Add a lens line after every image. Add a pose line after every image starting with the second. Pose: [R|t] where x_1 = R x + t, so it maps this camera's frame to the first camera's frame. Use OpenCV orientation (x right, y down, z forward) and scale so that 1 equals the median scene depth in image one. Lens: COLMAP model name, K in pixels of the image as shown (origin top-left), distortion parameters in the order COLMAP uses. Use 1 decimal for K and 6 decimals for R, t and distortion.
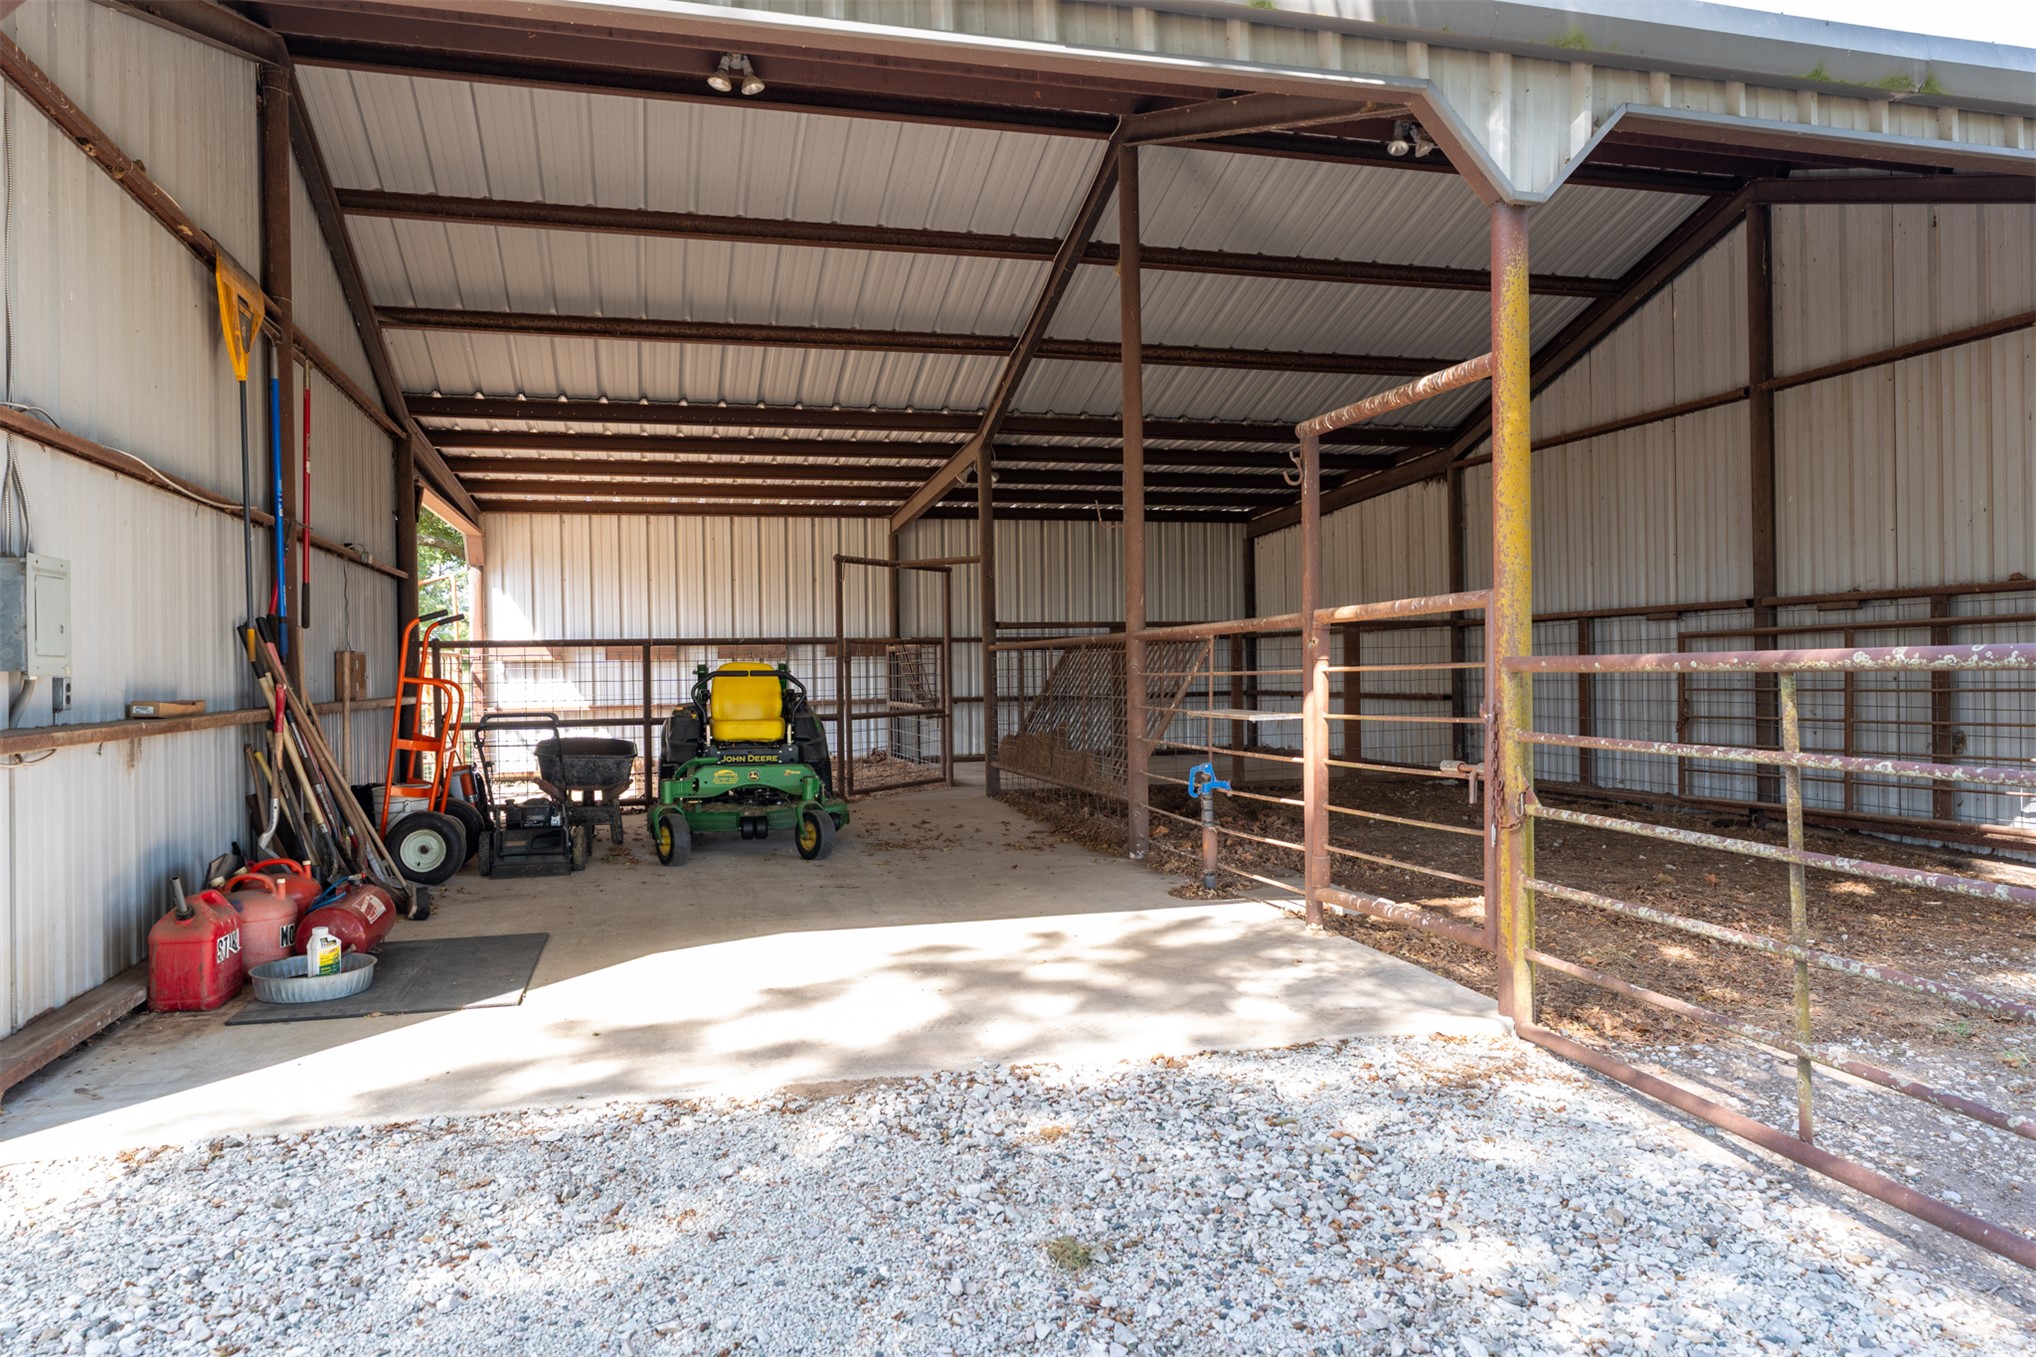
lens RADIAL K [[1409.6, 0, 1024.6], [0, 1409.6, 679.2], [0, 0, 1]] dist [0.005450, 0.002027]
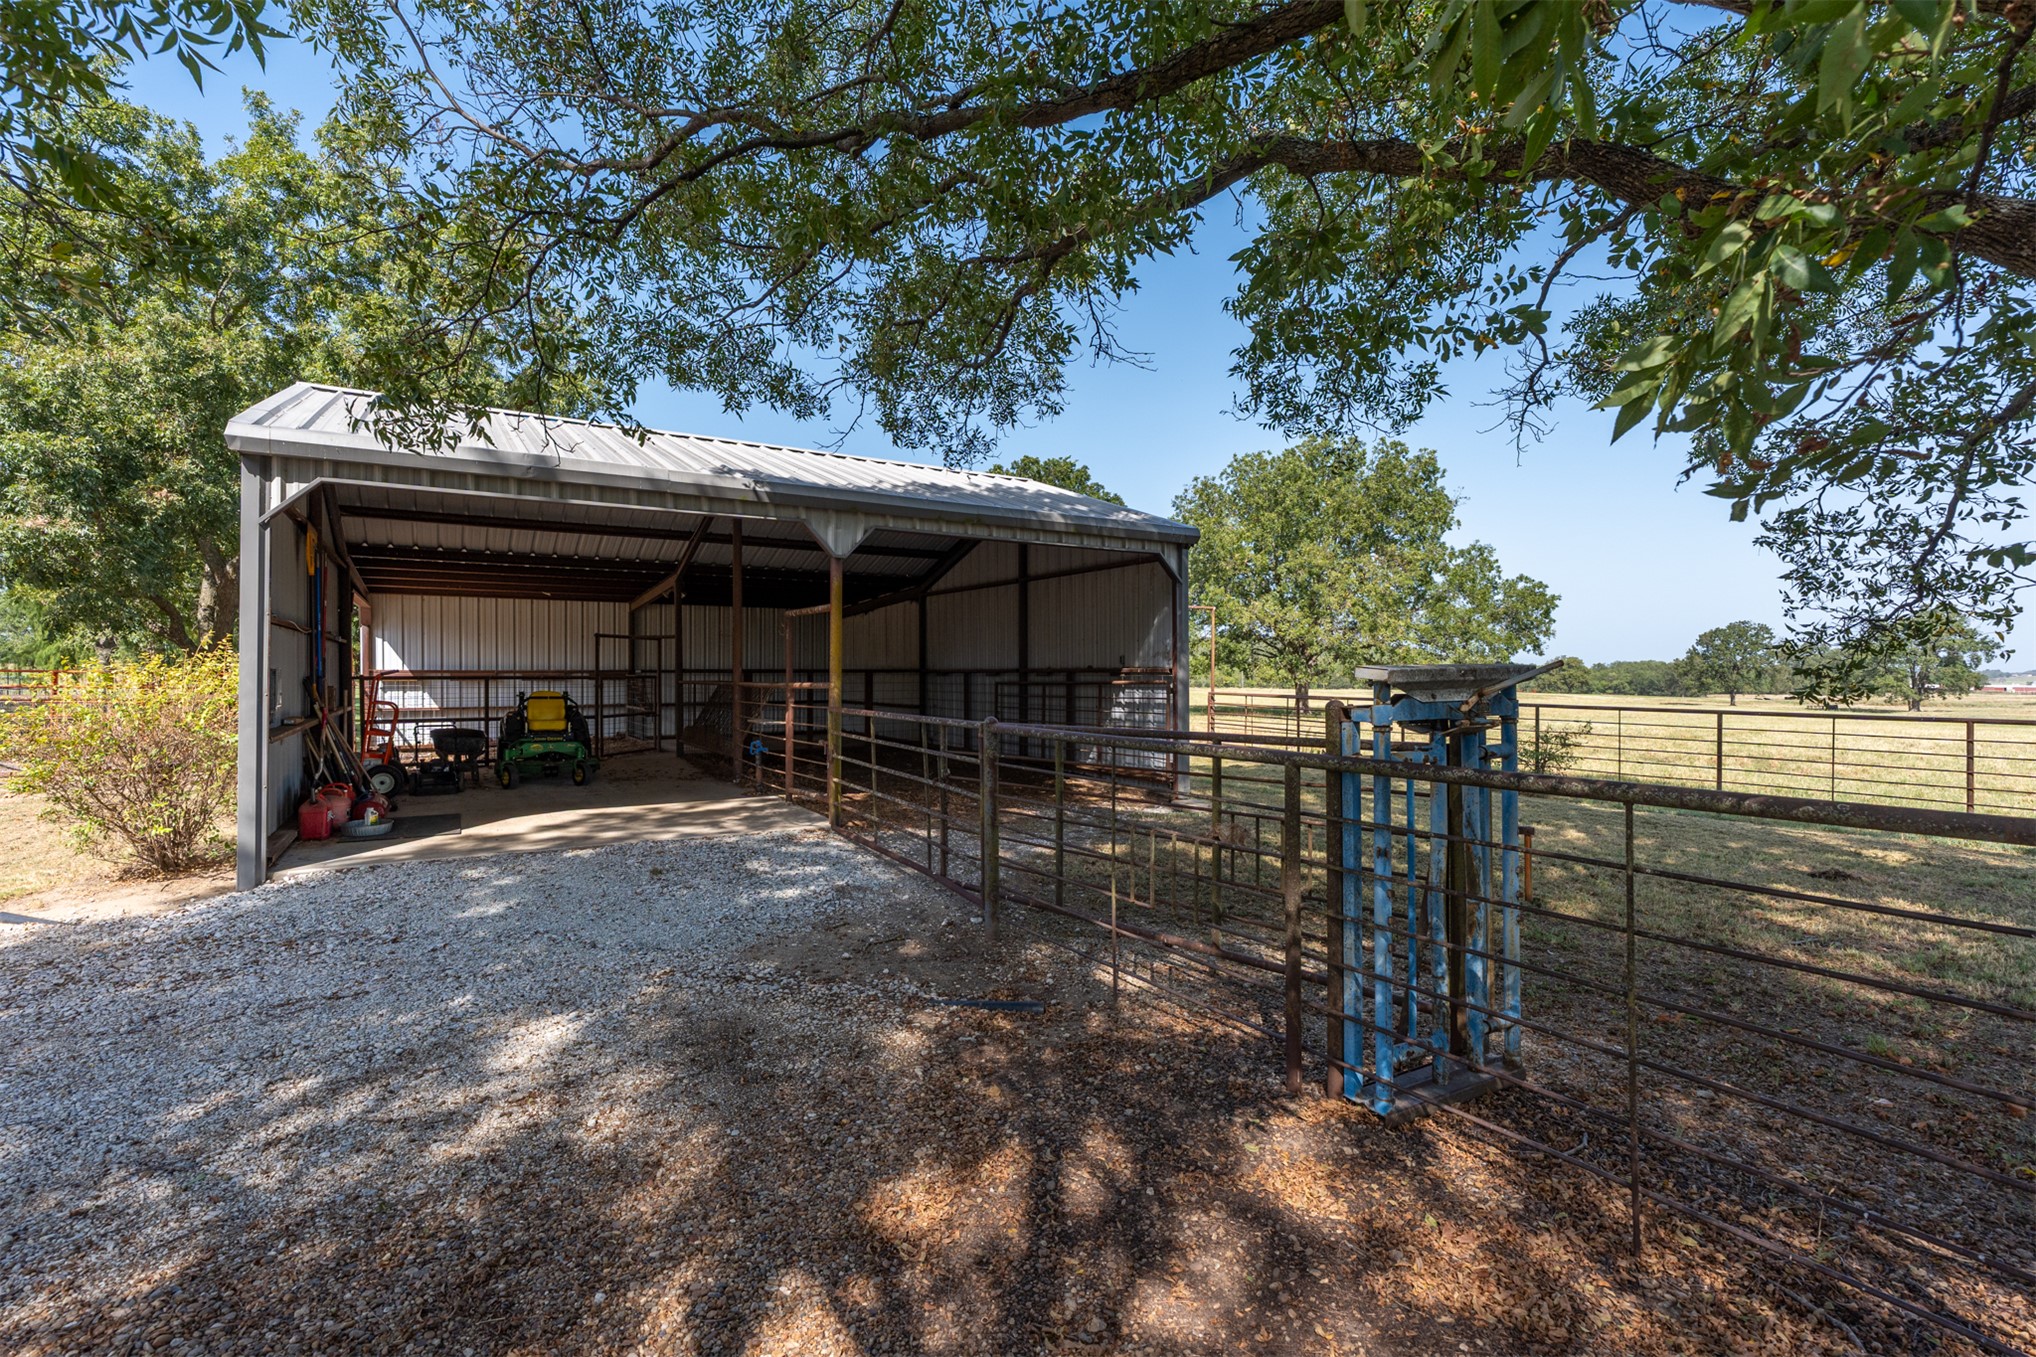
lens RADIAL K [[919.0, 0, 1000.1], [0, 919.0, 671.1], [0, 0, 1]] dist [-0.001704, 0.001106]
pose [[0.960630, 0.017407, 0.277286, 0.053102], [-0.013711, 0.999789, -0.015265, -0.025121], [-0.277494, 0.010862, 0.960666, -0.382343]]
